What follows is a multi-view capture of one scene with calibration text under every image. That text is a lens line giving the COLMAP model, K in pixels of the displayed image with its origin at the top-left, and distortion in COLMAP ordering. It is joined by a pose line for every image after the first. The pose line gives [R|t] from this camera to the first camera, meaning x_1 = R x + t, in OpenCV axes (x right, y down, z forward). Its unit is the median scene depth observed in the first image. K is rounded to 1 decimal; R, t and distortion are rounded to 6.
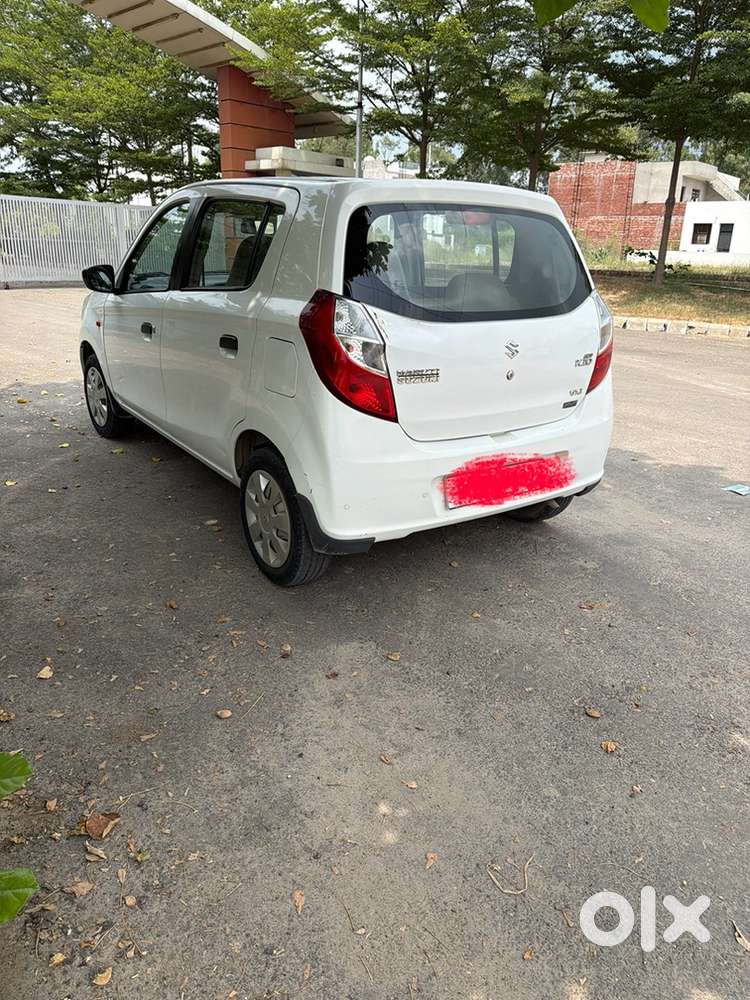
lens RADIAL K [[700.9, 0, 380.1], [0, 700.9, 492.9], [0, 0, 1]] dist [0.046324, -0.067776]
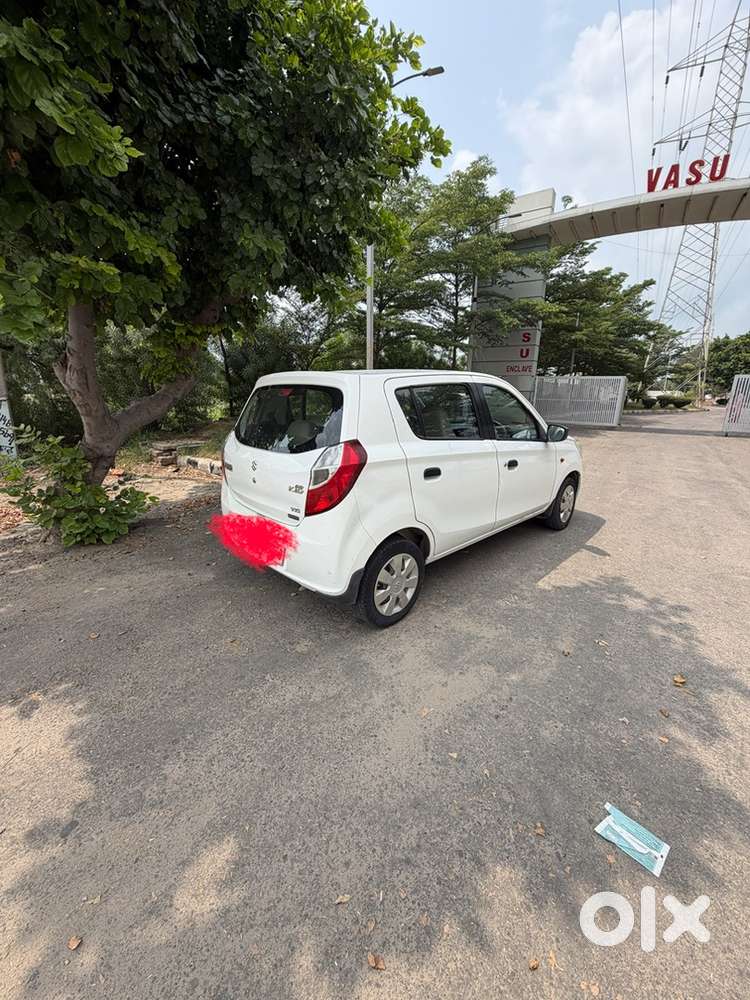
lens RADIAL K [[398.6, 0, 371.5], [0, 398.6, 482.7], [0, 0, 1]] dist [0.000364, 0.000142]
pose [[0.164972, 0.194711, -0.966888, 1.054575], [-0.336221, 0.932703, 0.130460, -0.346701], [0.927222, 0.303565, 0.219335, 0.945291]]
